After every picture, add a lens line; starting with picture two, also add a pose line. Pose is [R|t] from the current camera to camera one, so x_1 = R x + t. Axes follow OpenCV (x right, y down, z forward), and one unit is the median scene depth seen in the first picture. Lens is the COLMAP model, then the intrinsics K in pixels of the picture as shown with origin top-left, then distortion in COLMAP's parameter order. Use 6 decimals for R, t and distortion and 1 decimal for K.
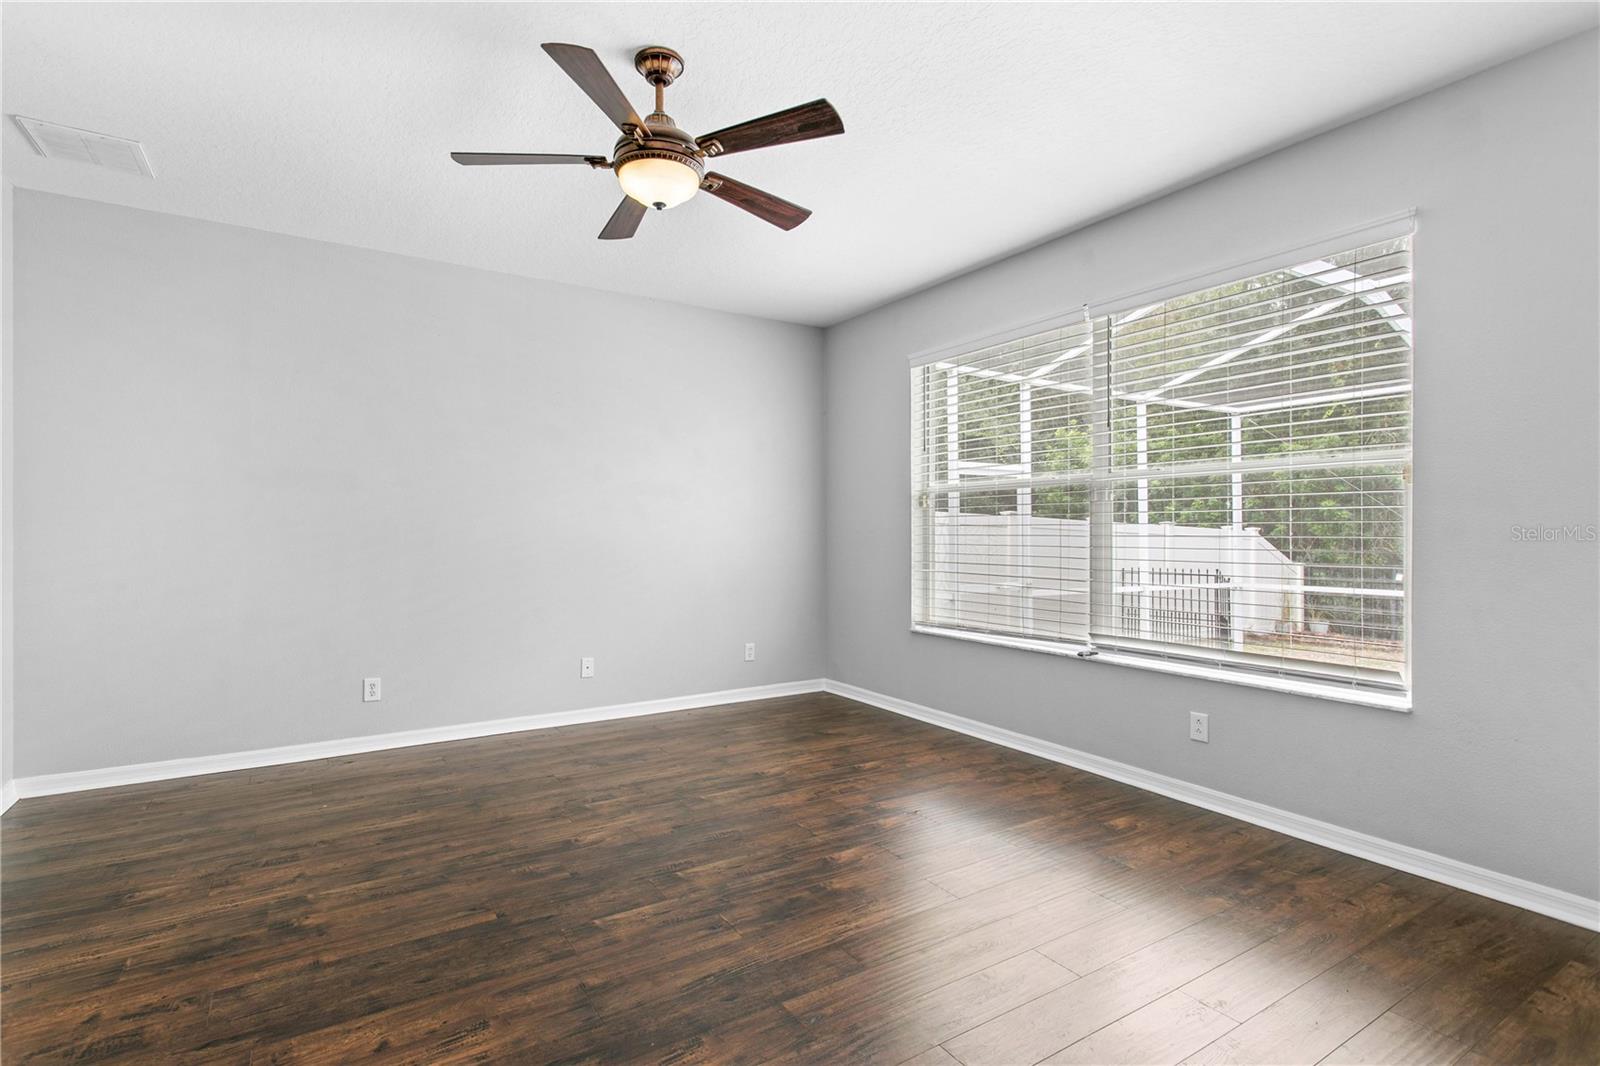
lens RADIAL K [[763.8, 0, 773.6], [0, 763.8, 543.7], [0, 0, 1]] dist [0.002871, 0.001636]
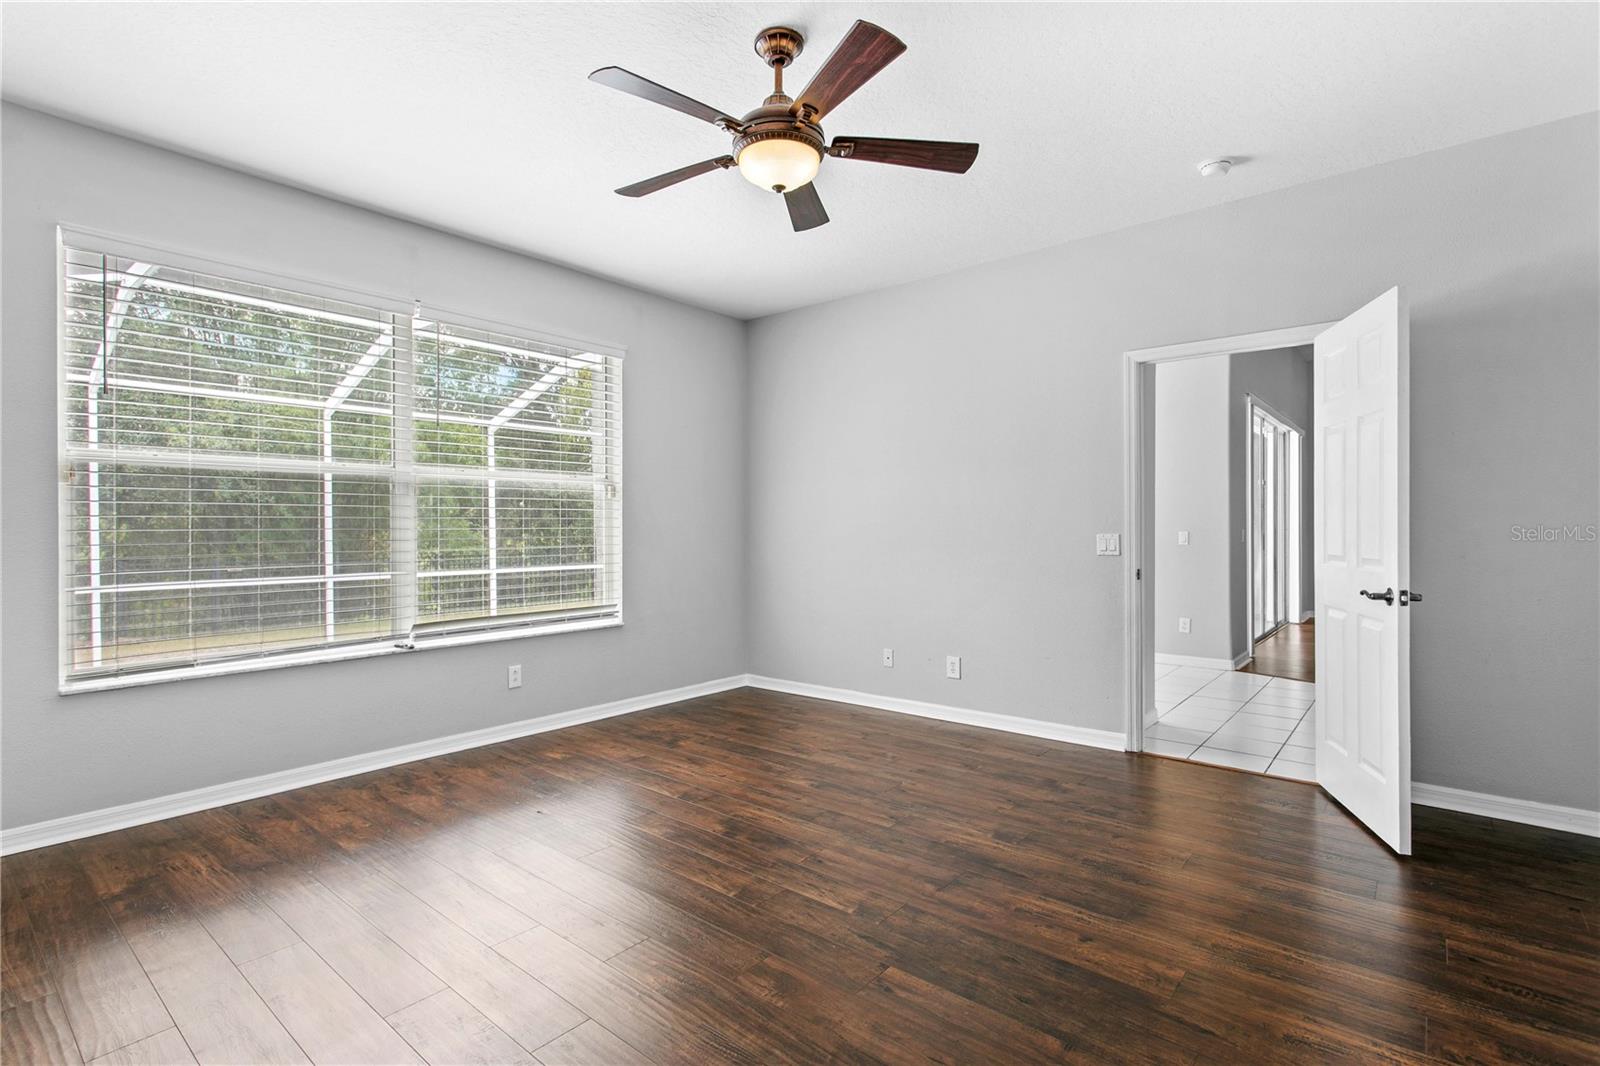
lens RADIAL K [[763.8, 0, 783.1], [0, 763.8, 529.5], [0, 0, 1]] dist [0.002871, 0.001636]
pose [[-0.308127, -0.001134, 0.951345, -0.960537], [0.017356, 0.999826, 0.006813, -0.011510], [-0.951187, 0.018610, -0.308054, 1.148651]]
